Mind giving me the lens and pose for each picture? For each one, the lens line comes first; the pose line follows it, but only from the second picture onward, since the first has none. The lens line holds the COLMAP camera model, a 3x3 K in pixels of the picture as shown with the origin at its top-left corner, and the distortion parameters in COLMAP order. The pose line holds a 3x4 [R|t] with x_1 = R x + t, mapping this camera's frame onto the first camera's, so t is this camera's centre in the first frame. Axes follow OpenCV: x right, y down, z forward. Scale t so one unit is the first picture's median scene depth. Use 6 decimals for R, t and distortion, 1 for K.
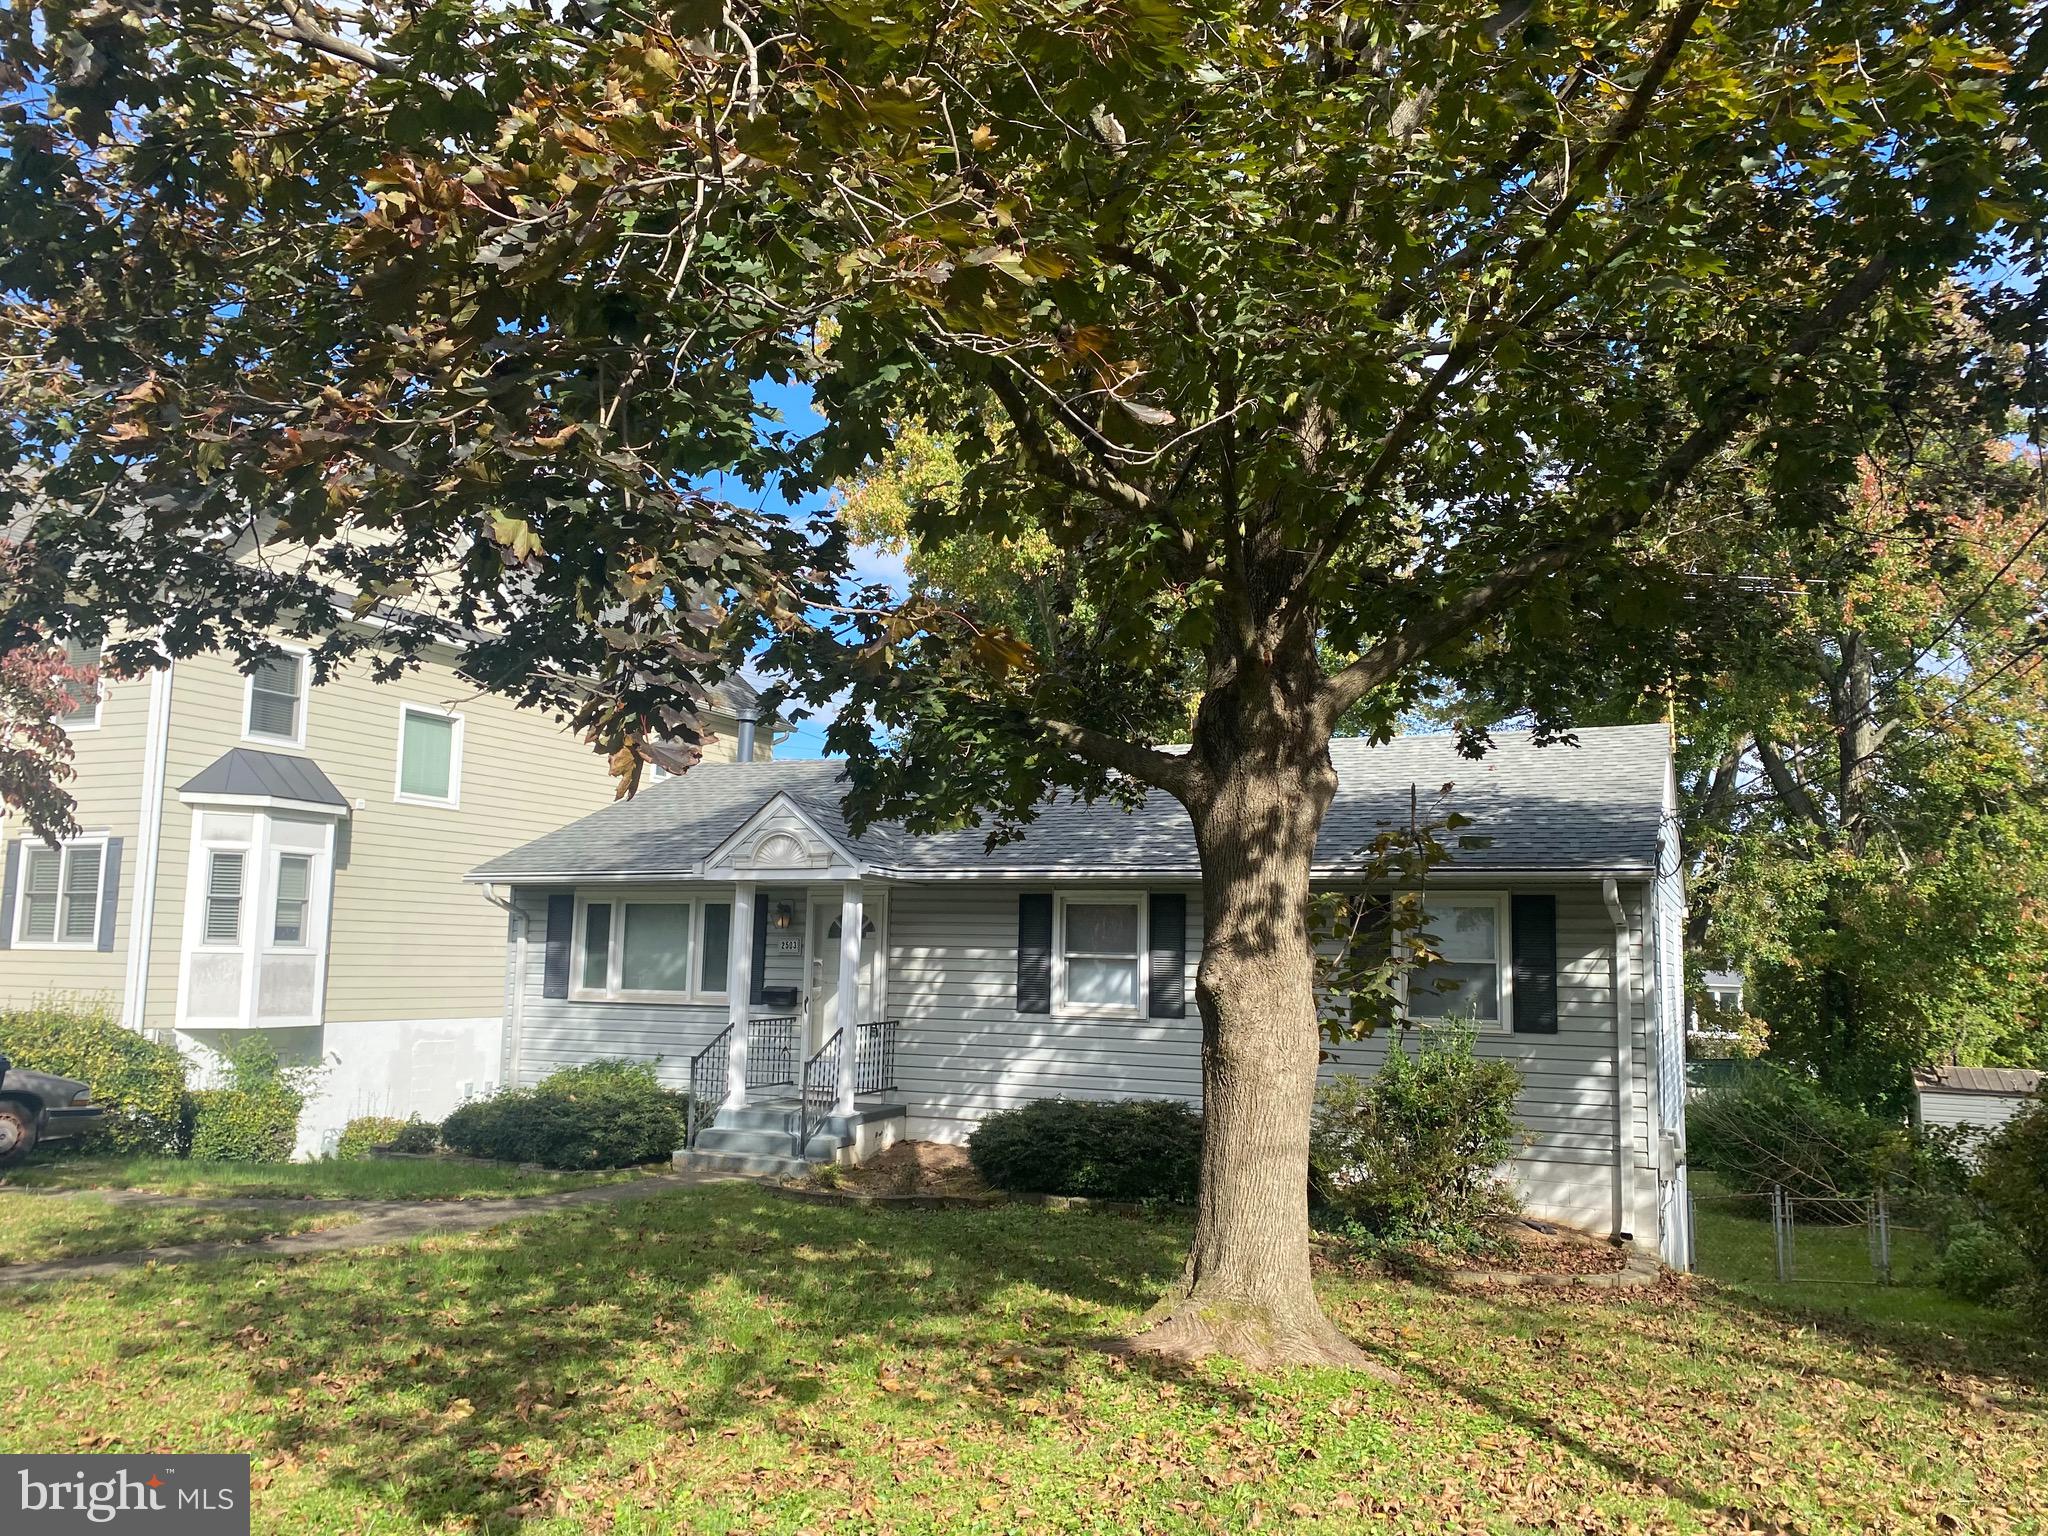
lens RADIAL K [[1529.7, 0, 1024.0], [0, 1529.7, 768.0], [0, 0, 1]] dist [0.043273, -0.084383]
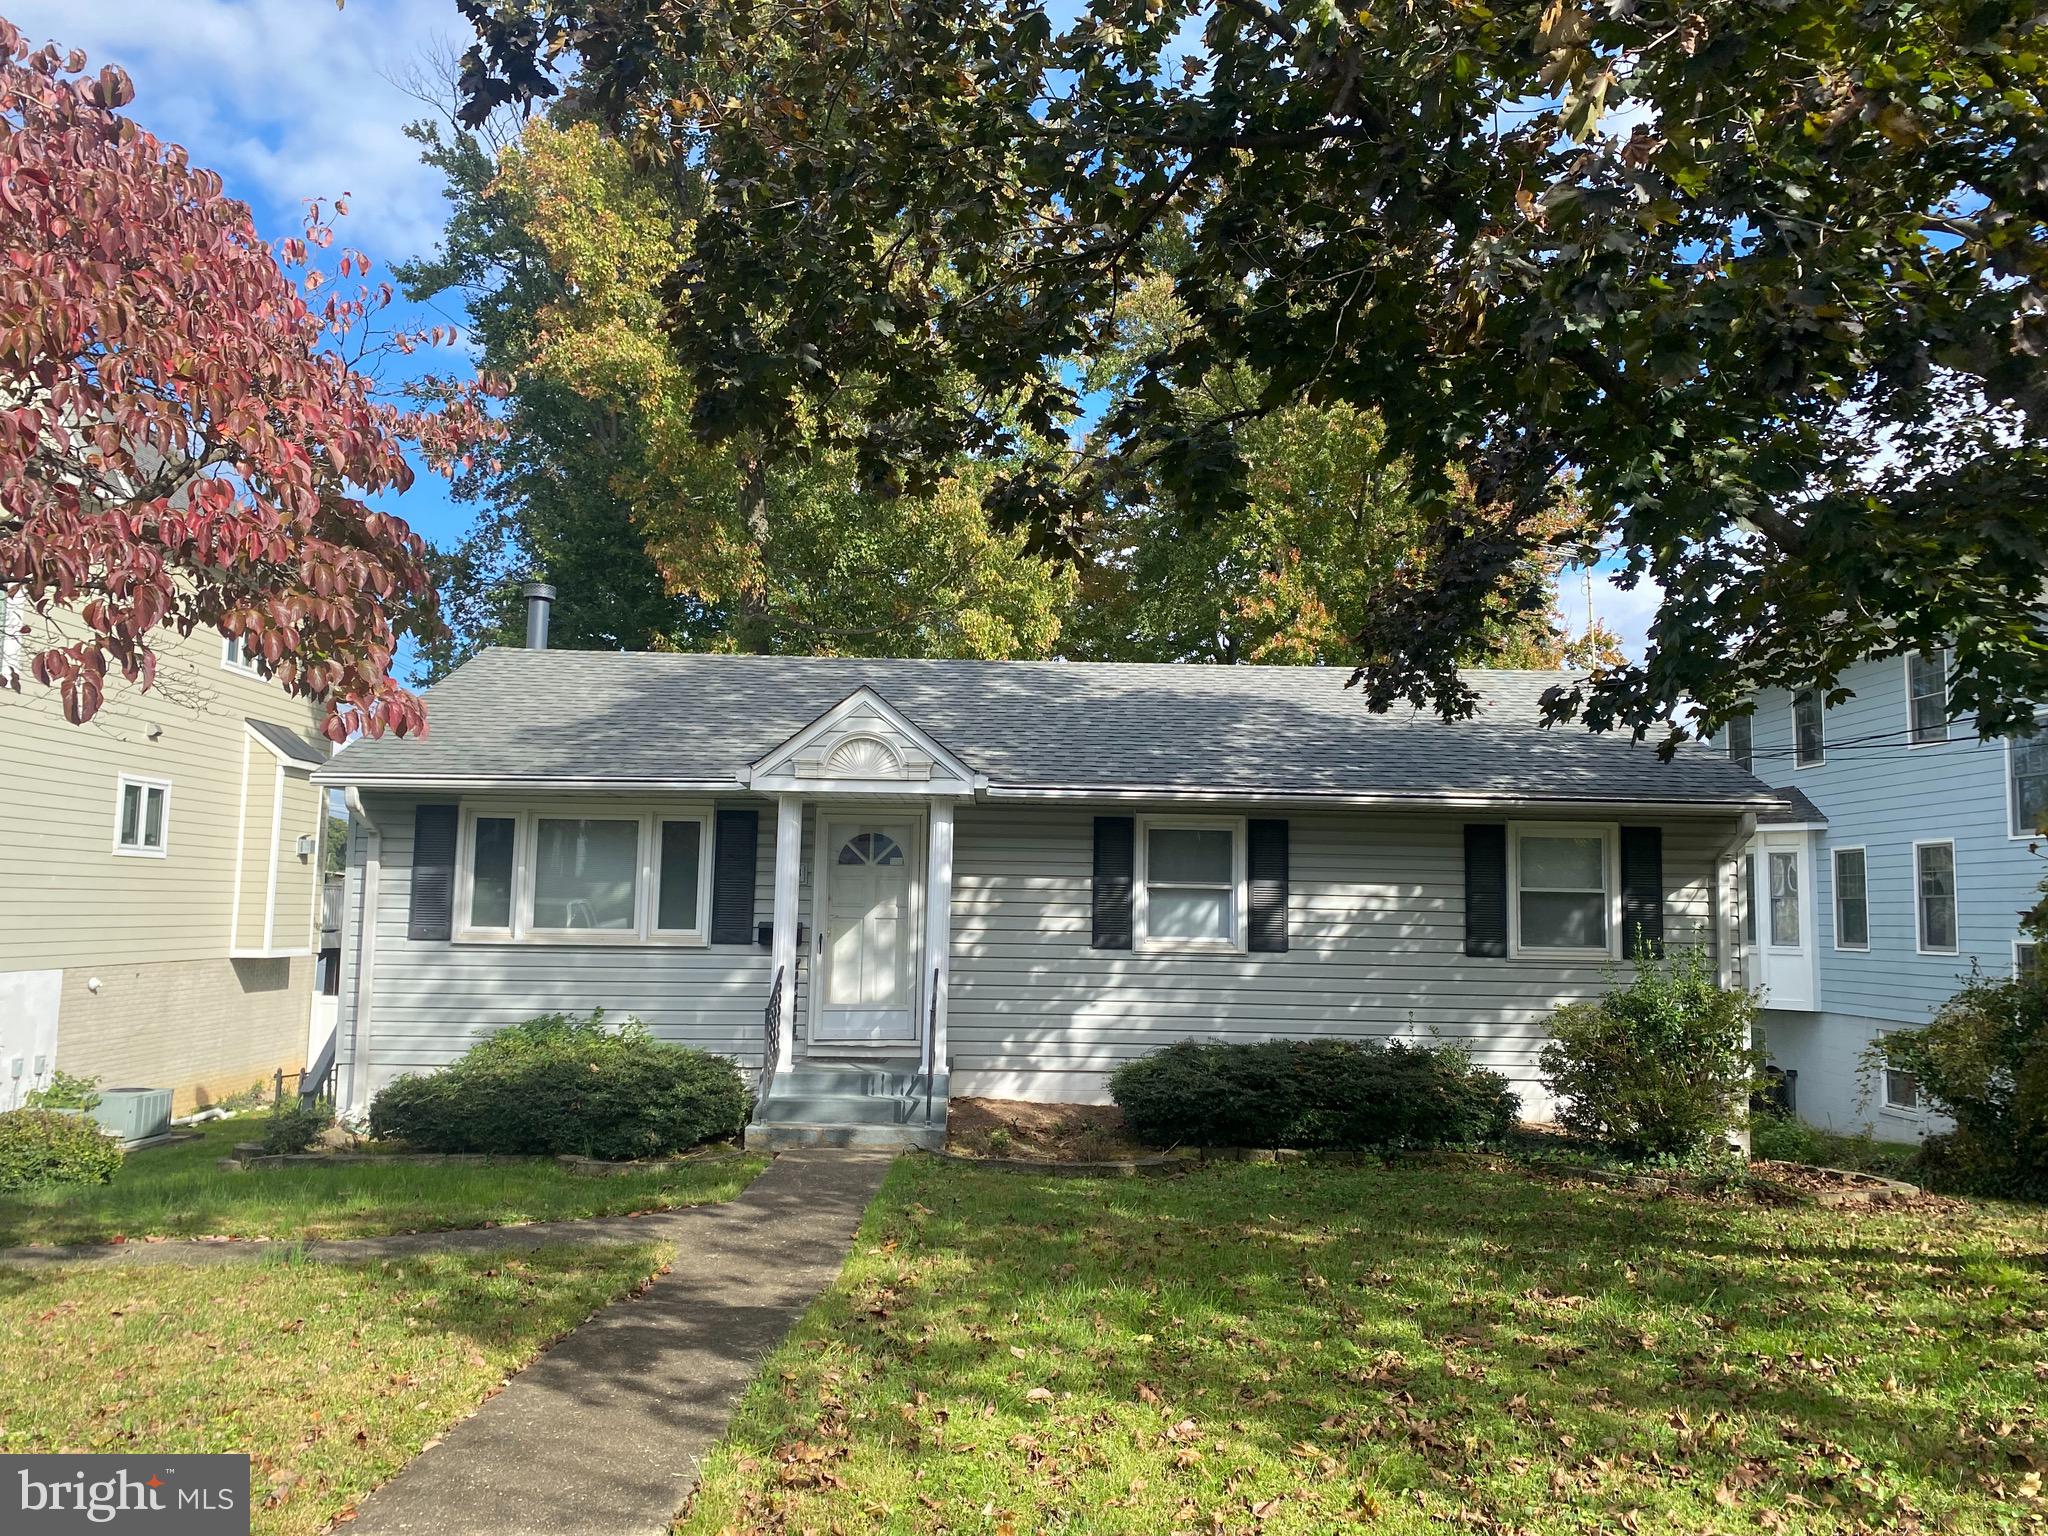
lens RADIAL K [[1529.7, 0, 1024.0], [0, 1529.7, 768.0], [0, 0, 1]] dist [0.043273, -0.084383]
pose [[0.898038, 0.037822, 0.438288, -0.440916], [-0.054107, 0.998229, 0.024721, 0.035060], [-0.436577, -0.045915, 0.898495, 0.223184]]
